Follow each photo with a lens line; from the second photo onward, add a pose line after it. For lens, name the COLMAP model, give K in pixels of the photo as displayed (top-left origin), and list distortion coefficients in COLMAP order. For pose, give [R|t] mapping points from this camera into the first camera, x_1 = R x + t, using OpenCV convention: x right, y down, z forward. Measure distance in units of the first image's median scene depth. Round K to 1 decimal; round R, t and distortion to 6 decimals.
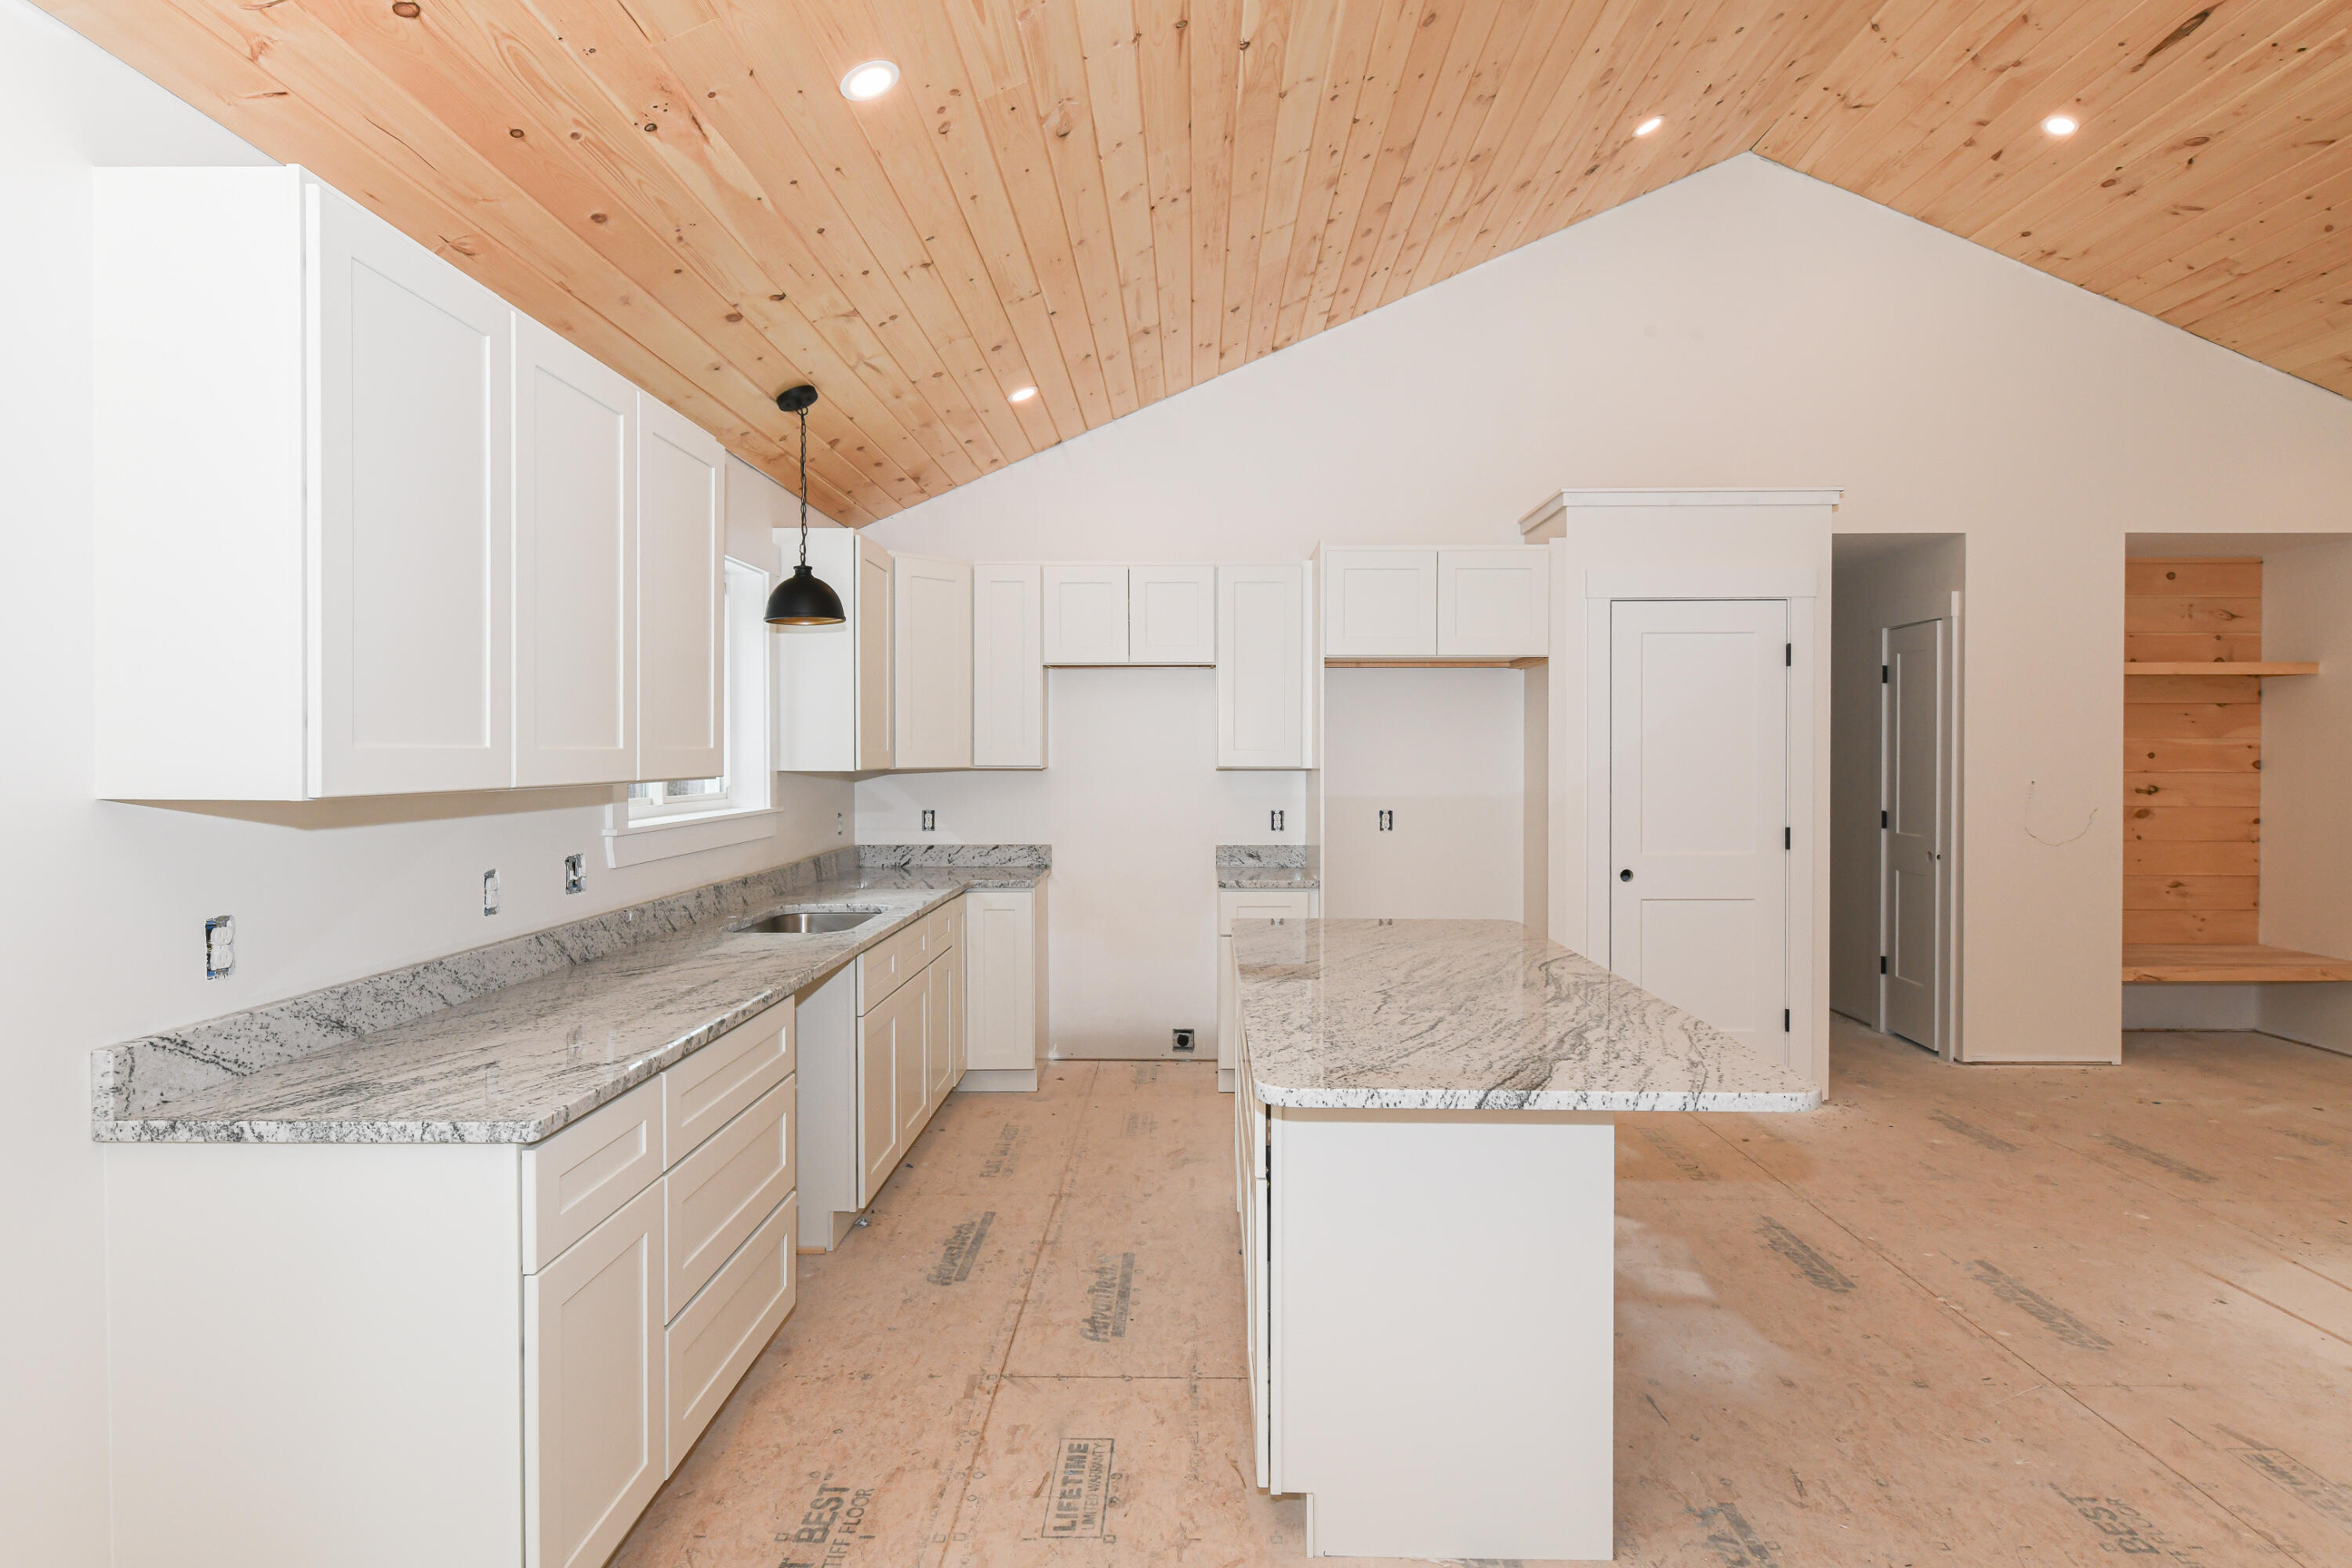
lens RADIAL K [[1273.0, 0, 1170.1], [0, 1273.0, 778.7], [0, 0, 1]] dist [-0.016752, -0.001094]
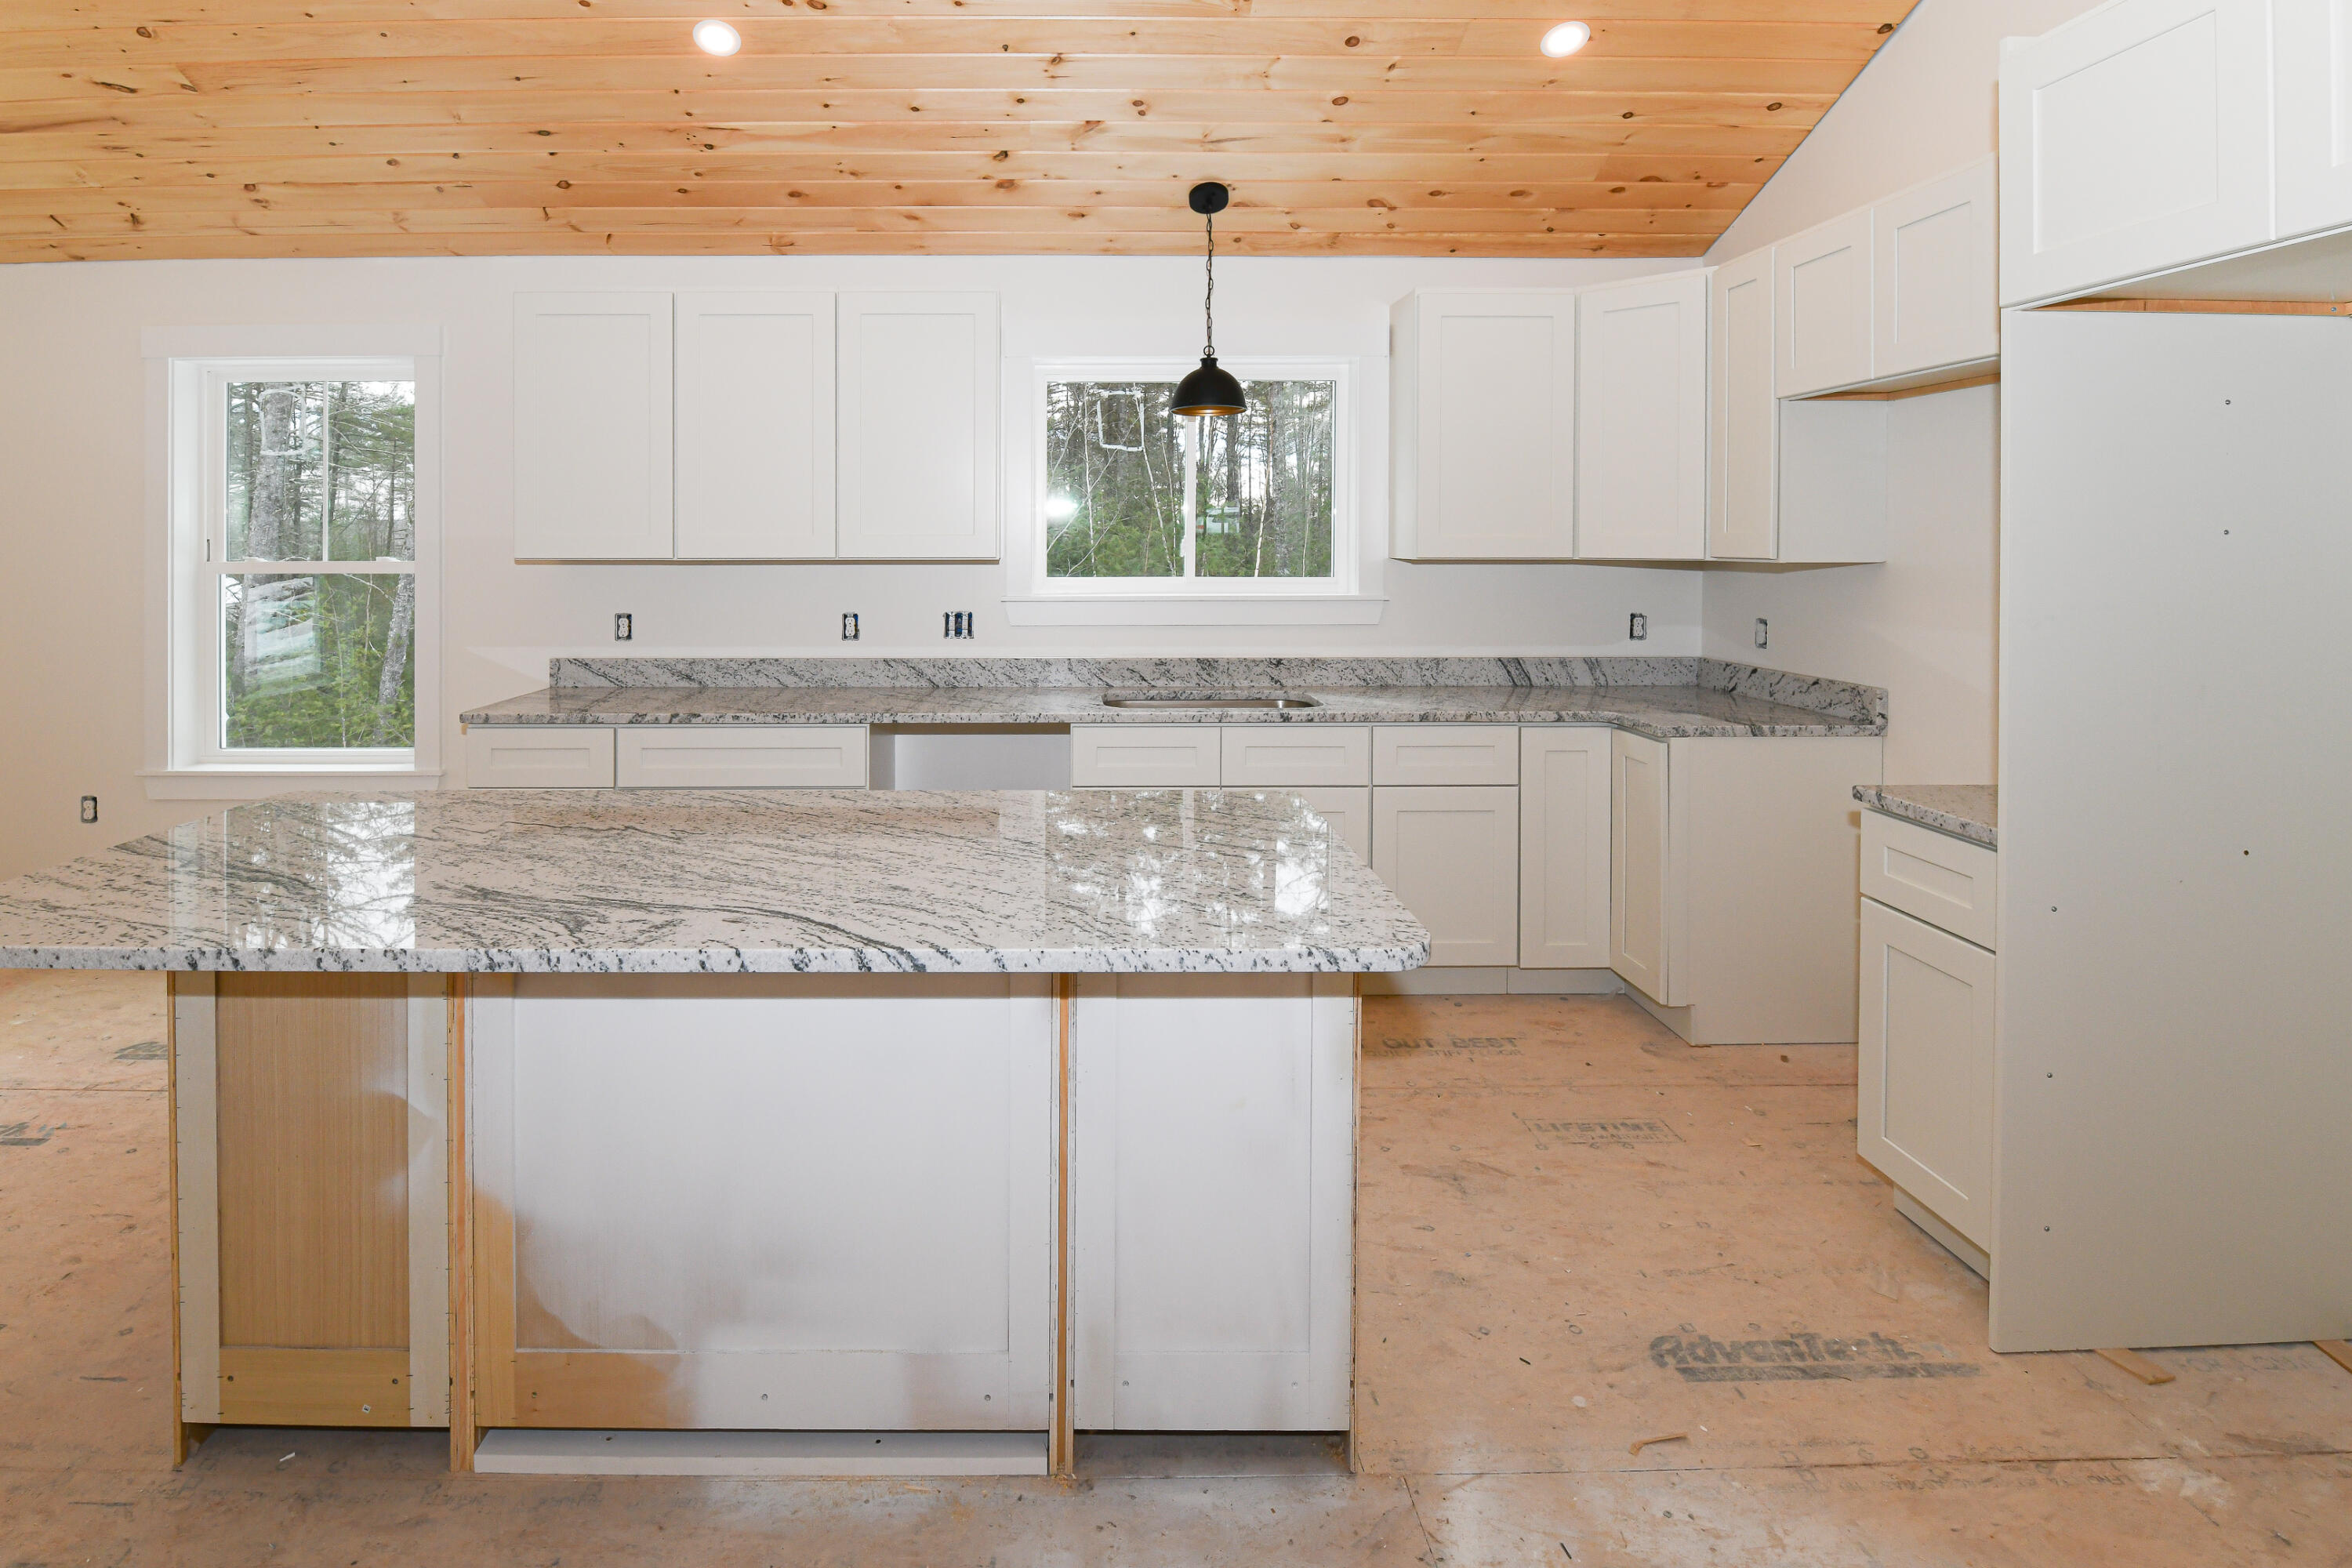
lens RADIAL K [[1106.7, 0, 1064.0], [0, 1106.7, 548.9], [0, 0, 1]] dist [-0.010190, -0.000023]
pose [[0.031669, 0.005620, -0.999483, 0.474934], [-0.019637, 0.999795, 0.005000, -0.011560], [0.999305, 0.019469, 0.031773, 0.668047]]
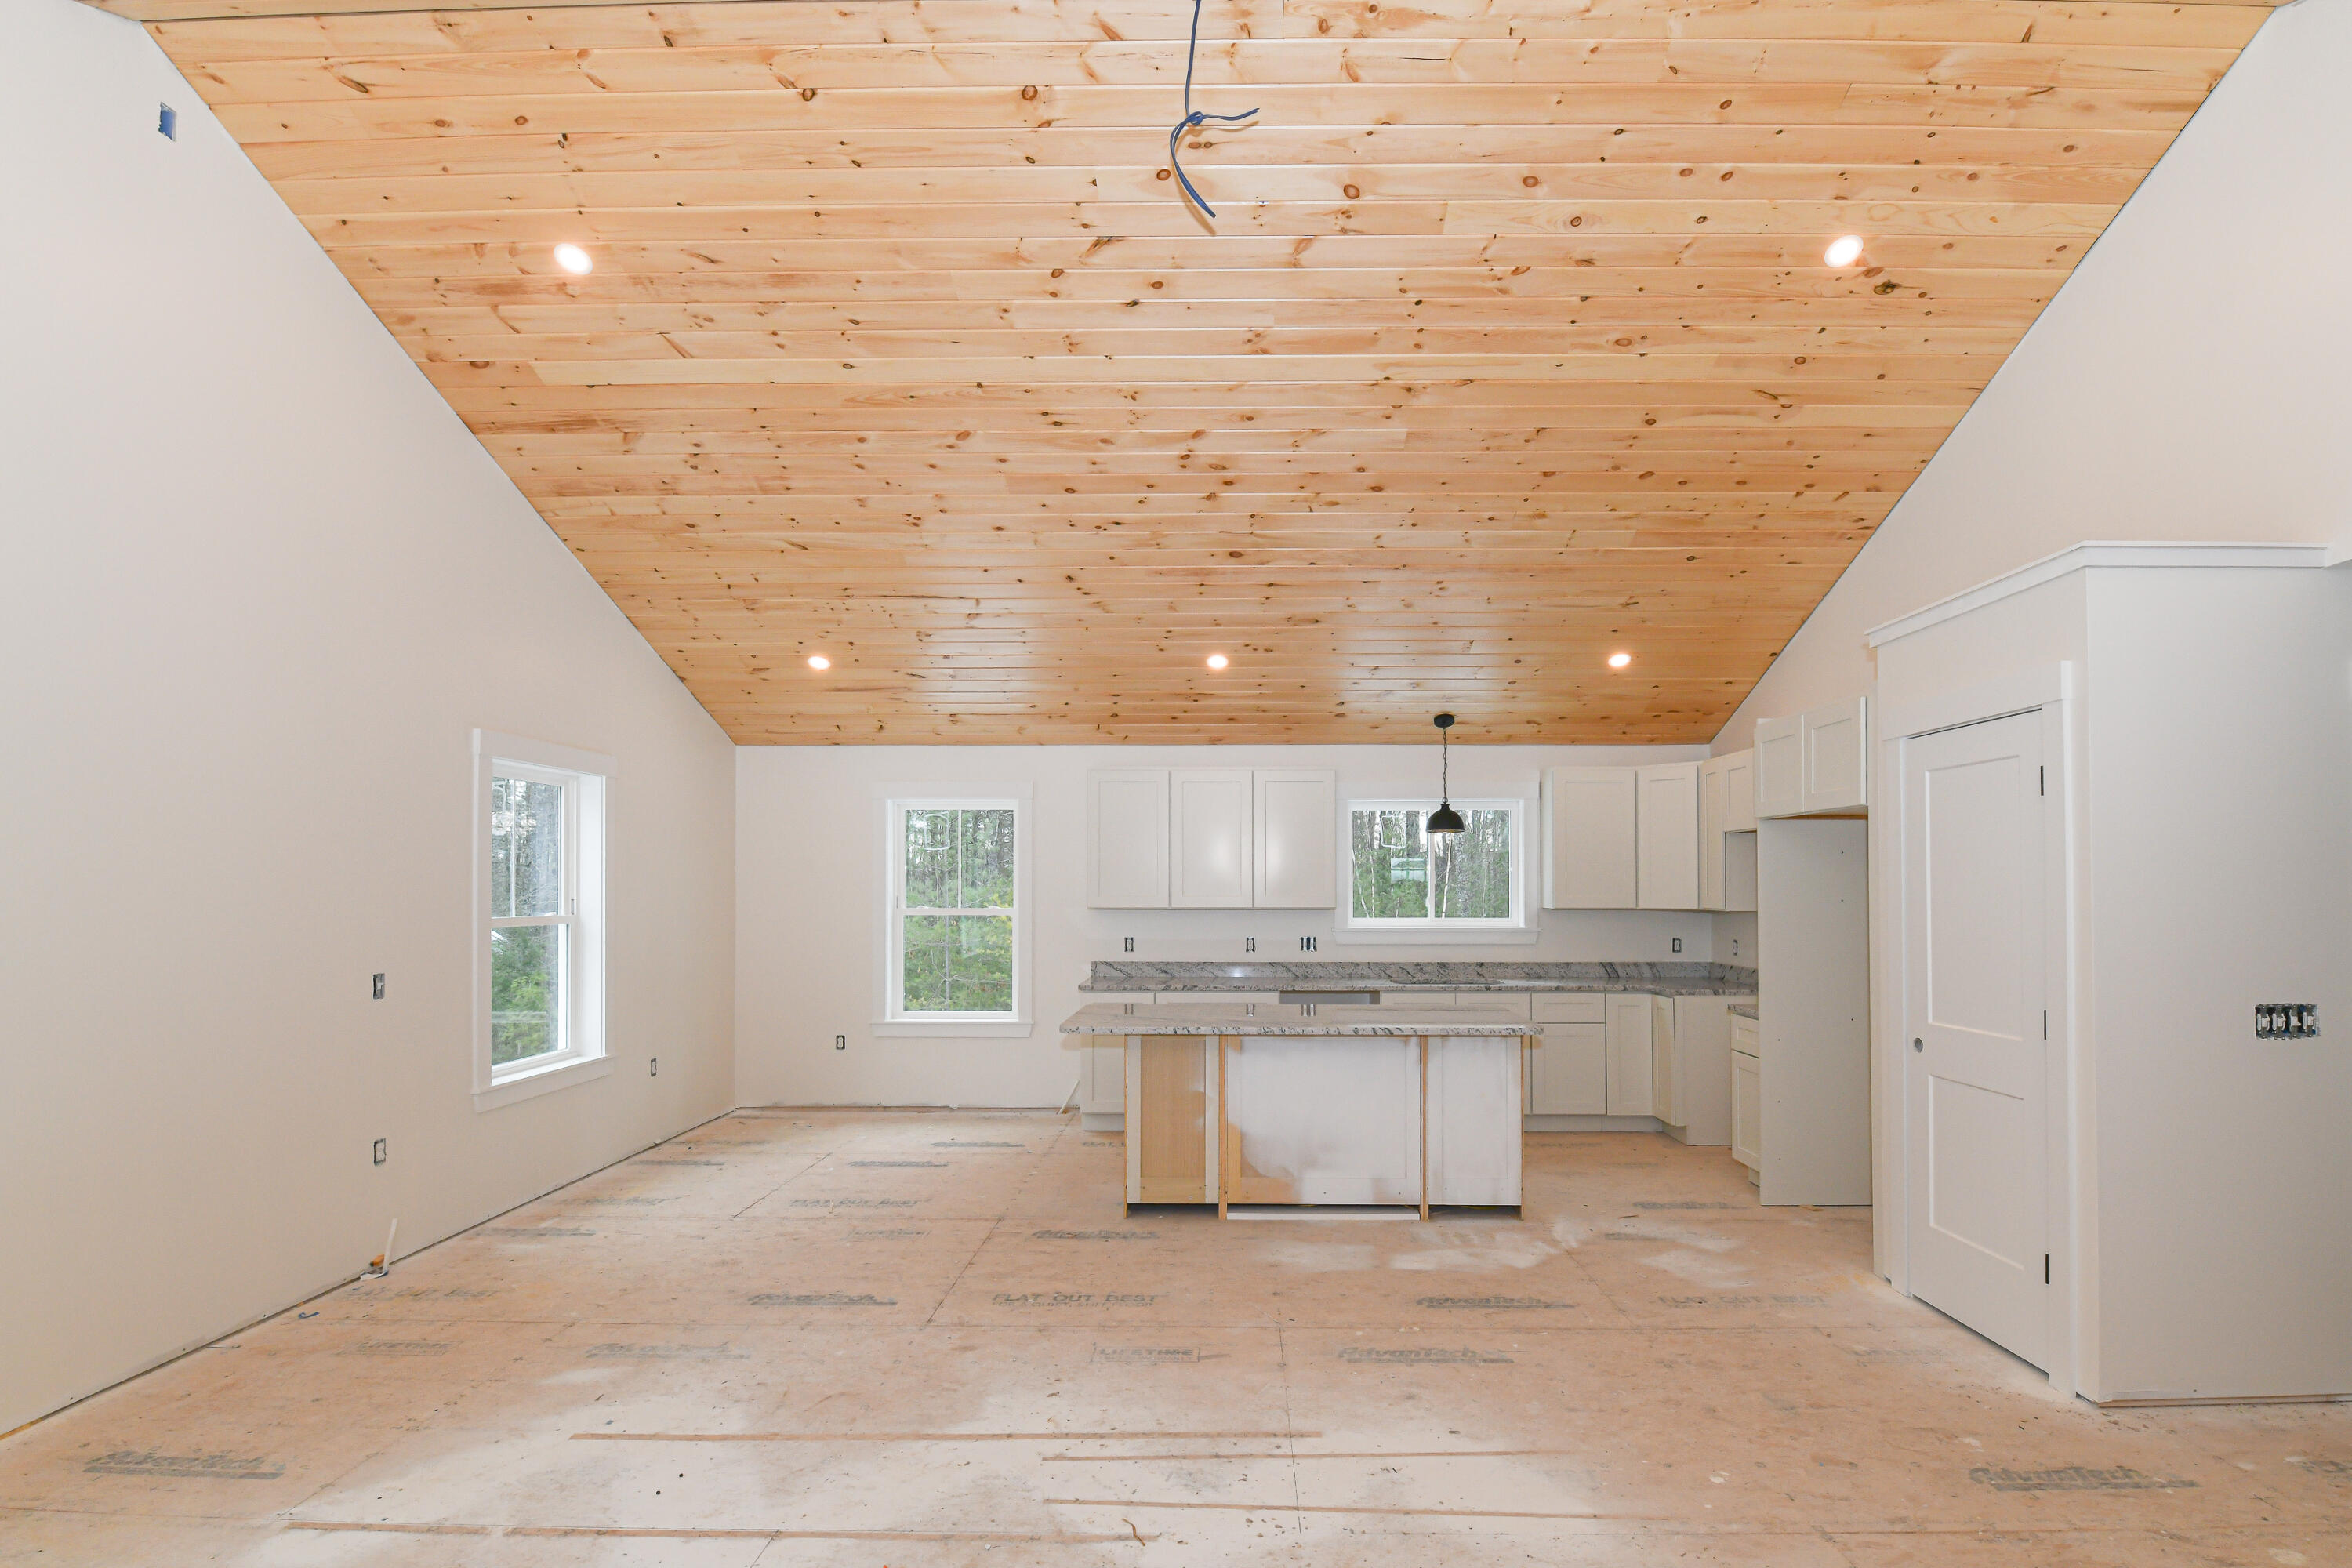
lens RADIAL K [[1097.9, 0, 1225.0], [0, 1097.9, 867.3], [0, 0, 1]] dist [-0.014067, 0.000009]
pose [[0.022384, -0.017761, -0.999592, 1.101522], [-0.018840, 0.999657, -0.018184, -0.024464], [0.999572, 0.019239, 0.022041, 0.485087]]
